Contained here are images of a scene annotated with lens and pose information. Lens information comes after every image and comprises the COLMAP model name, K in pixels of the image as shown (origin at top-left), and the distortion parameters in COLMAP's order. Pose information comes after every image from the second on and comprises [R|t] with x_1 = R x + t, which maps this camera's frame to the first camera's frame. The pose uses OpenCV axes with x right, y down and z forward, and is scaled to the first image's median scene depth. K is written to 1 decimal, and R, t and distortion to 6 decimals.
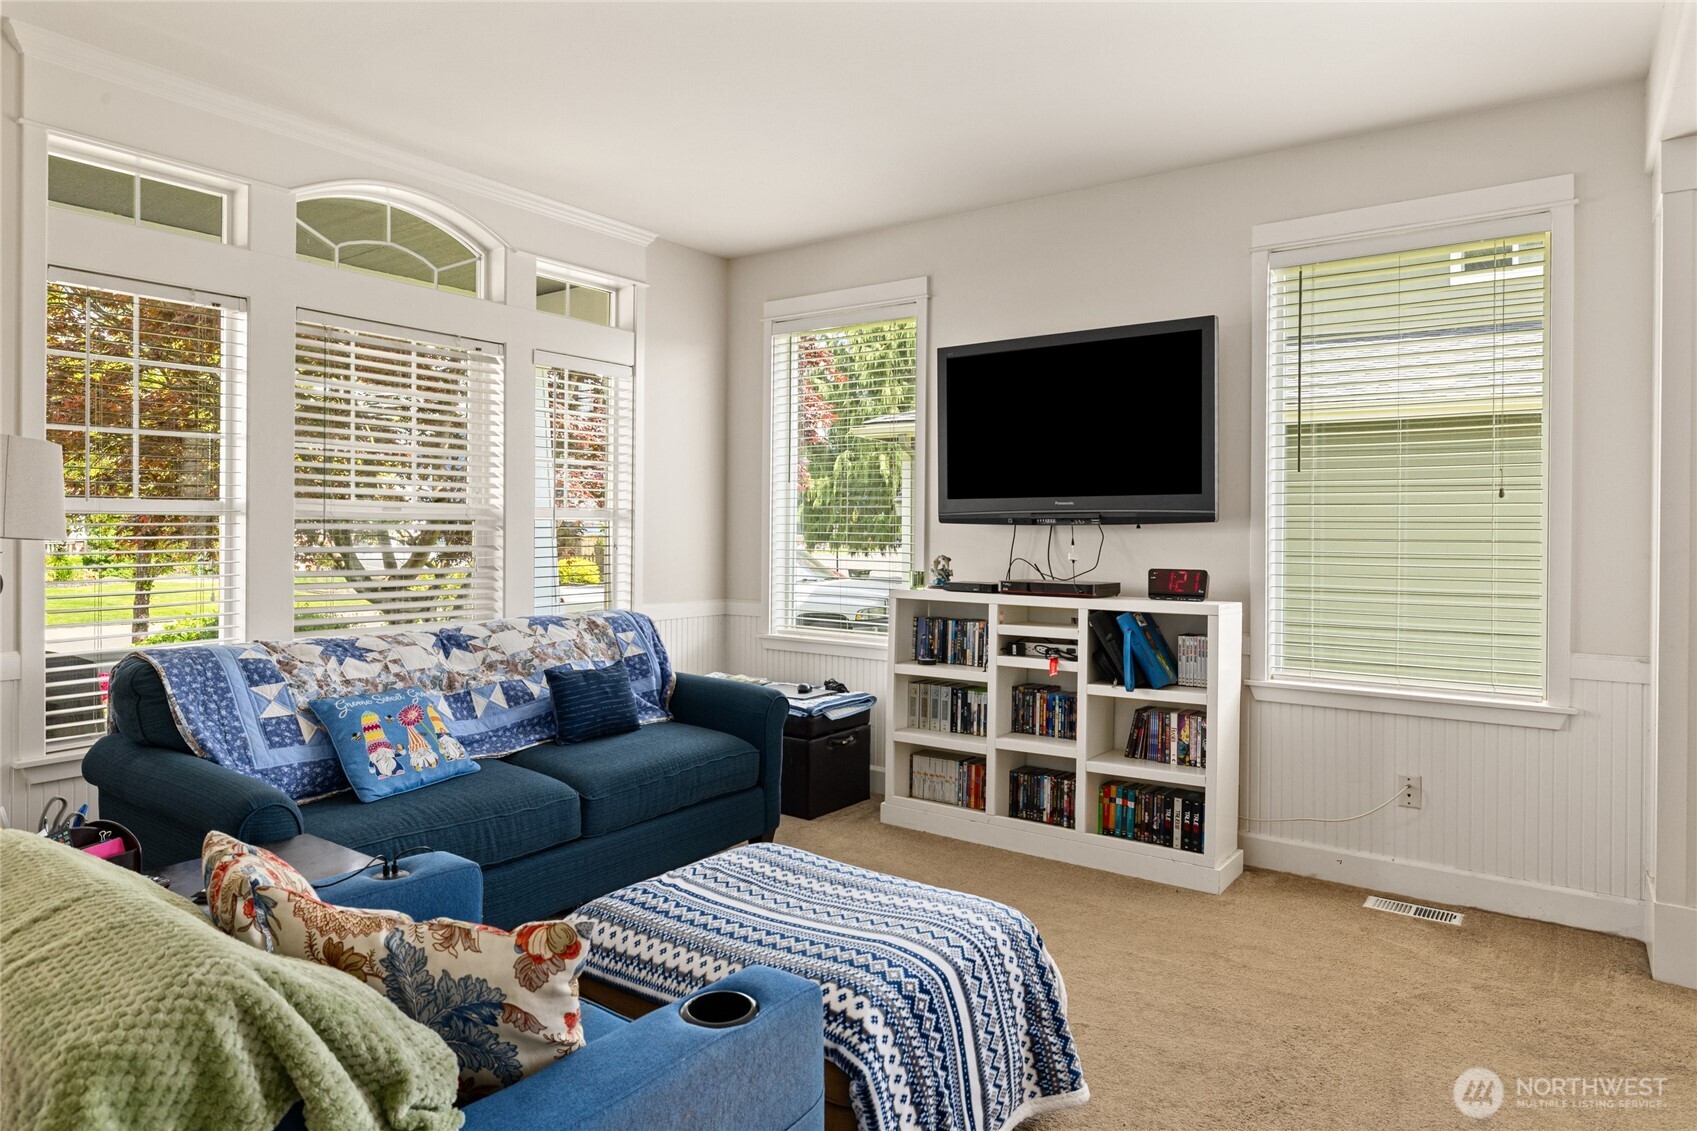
lens RADIAL K [[1021.7, 0, 851.5], [0, 1021.7, 530.5], [0, 0, 1]] dist [0.001769, 0.001584]
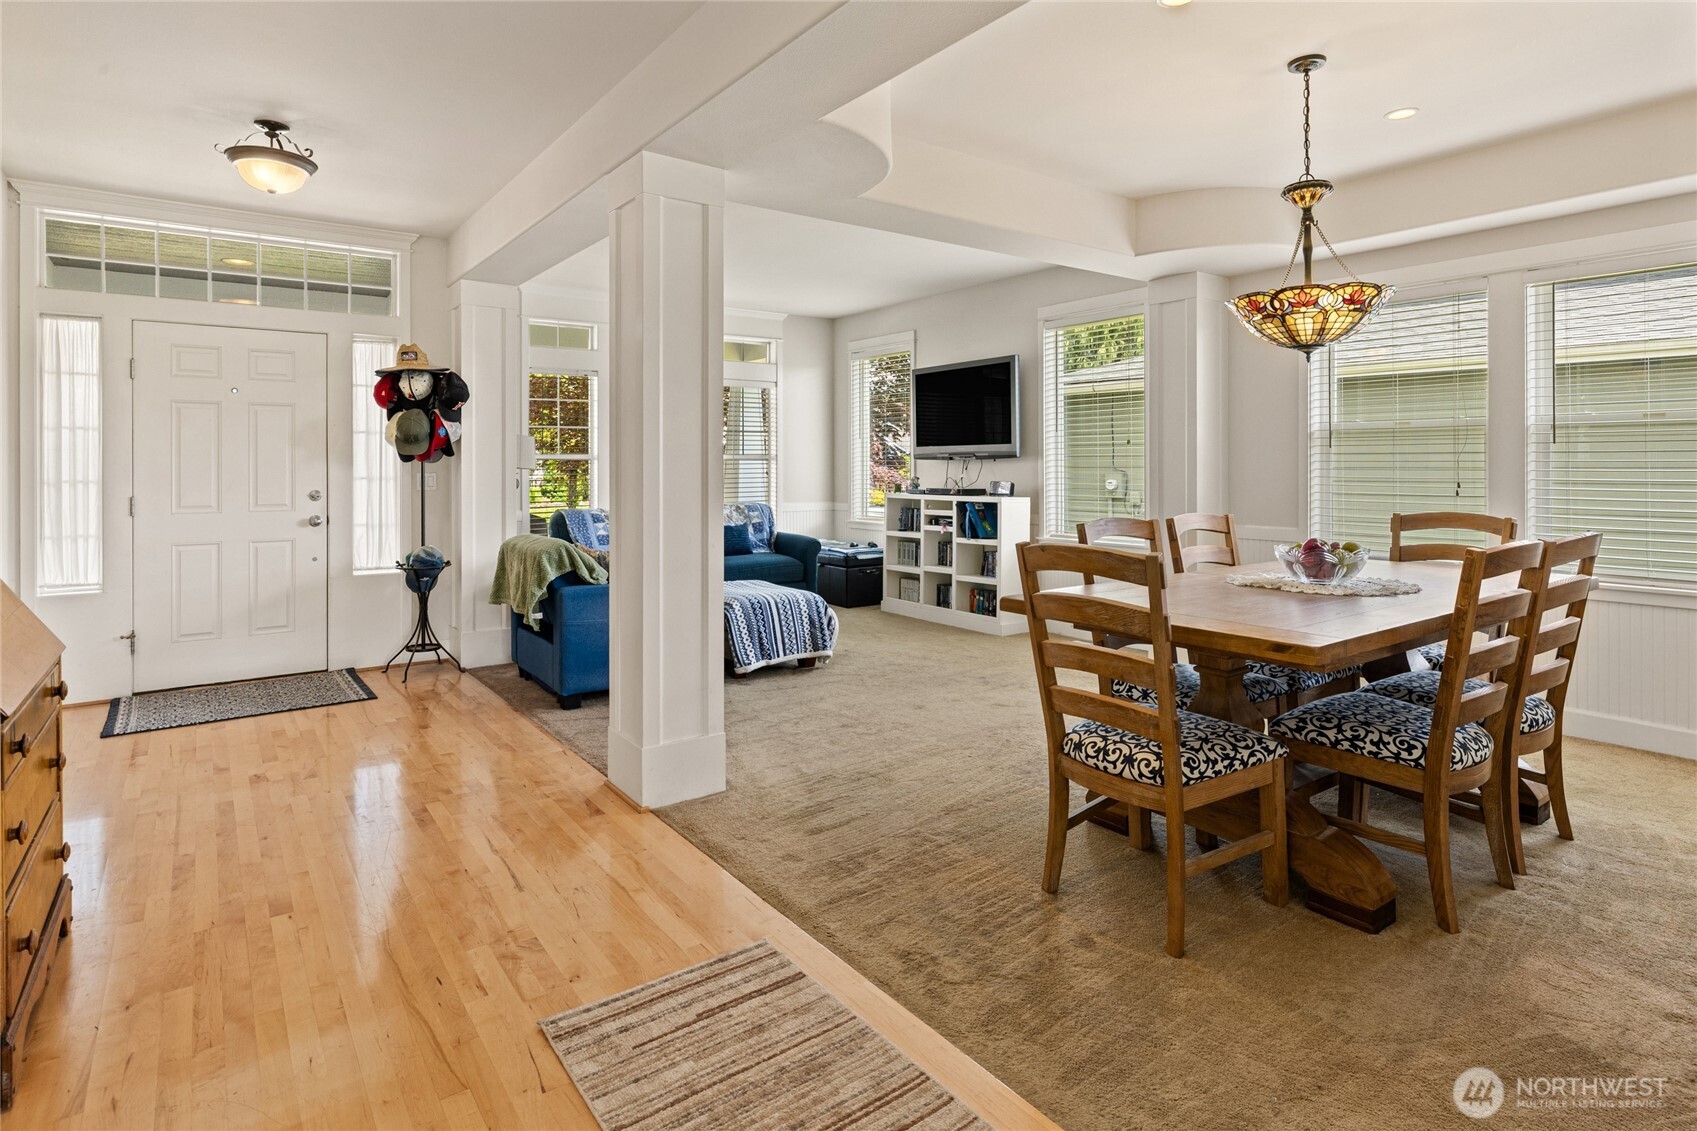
lens RADIAL K [[900.9, 0, 849.5], [0, 900.9, 455.8], [0, 0, 1]] dist [0.003091, 0.000380]
pose [[0.950794, -0.013534, -0.309527, 0.575661], [0.009318, 0.999843, -0.015094, 0.011881], [0.309682, 0.011468, 0.950771, -0.766550]]
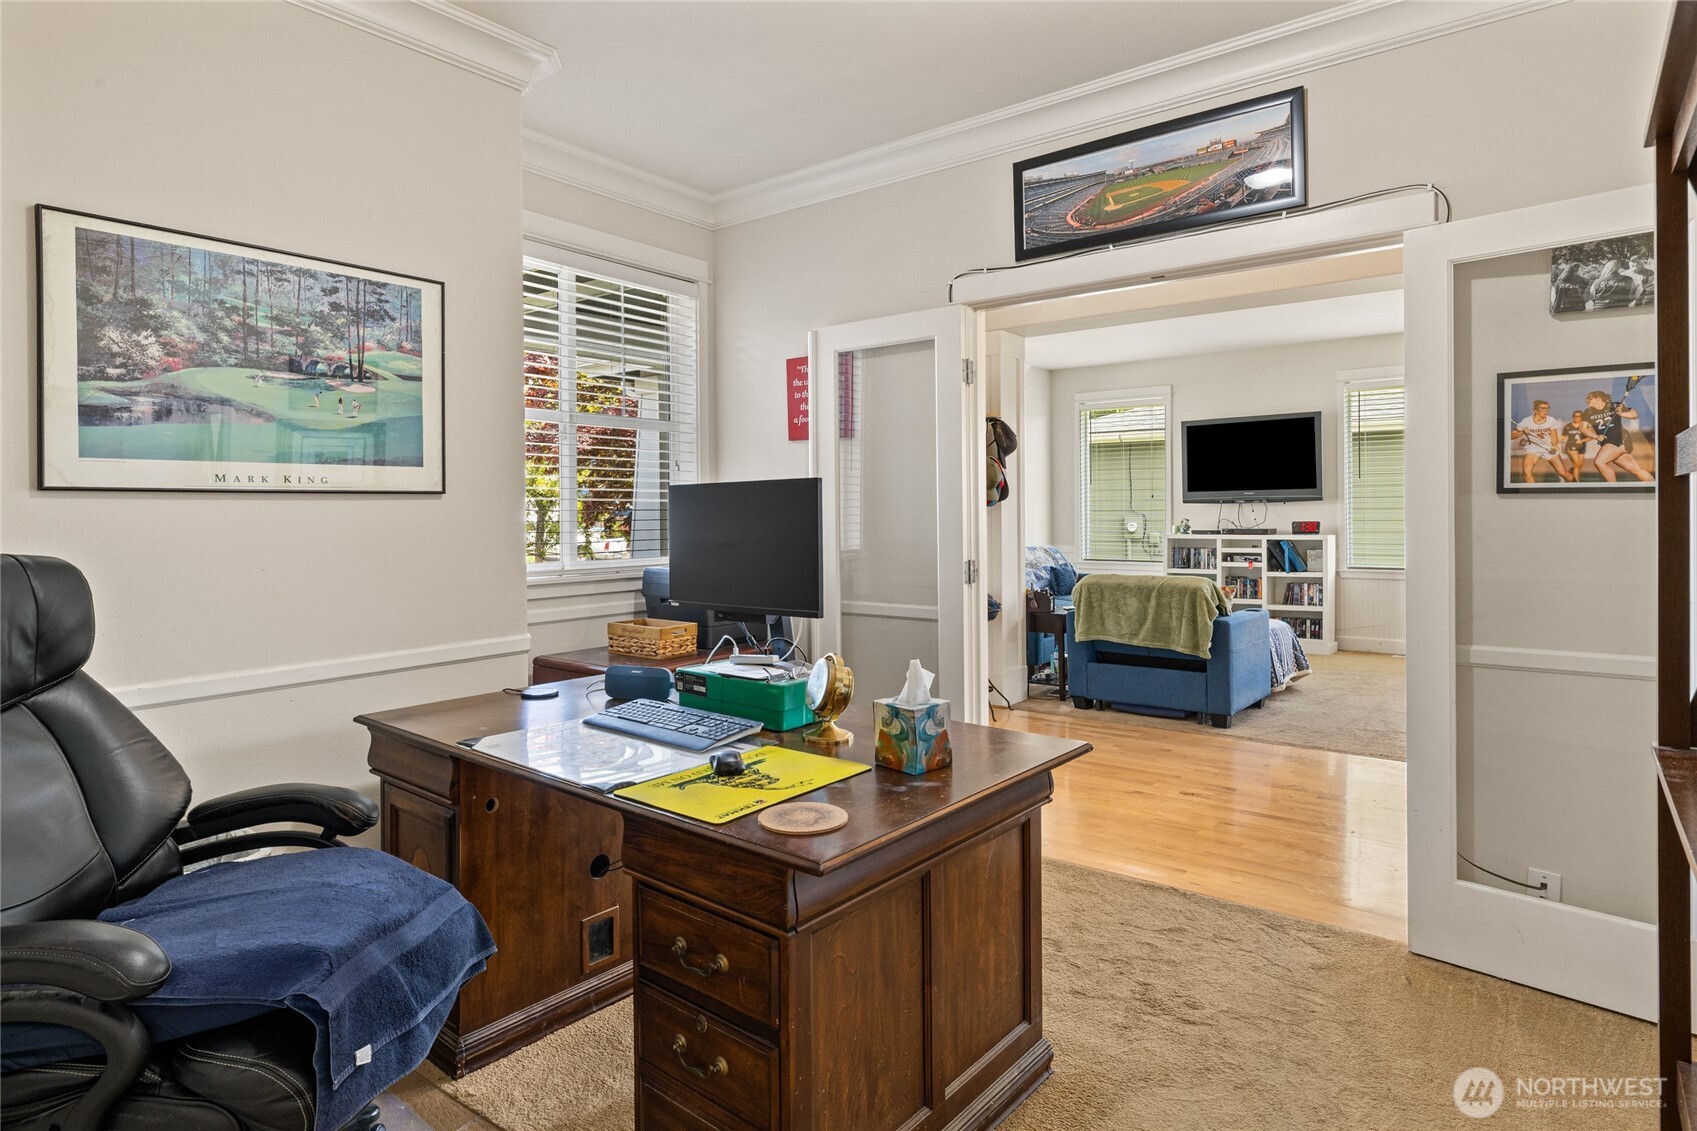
lens RADIAL K [[927.9, 0, 847.4], [0, 927.9, 523.7], [0, 0, 1]] dist [-0.000302, -0.000275]
pose [[0.998528, -0.019779, -0.050509, -0.593309], [0.020376, 0.999728, 0.011325, -0.001462], [0.050271, -0.012338, 0.998659, -1.113023]]
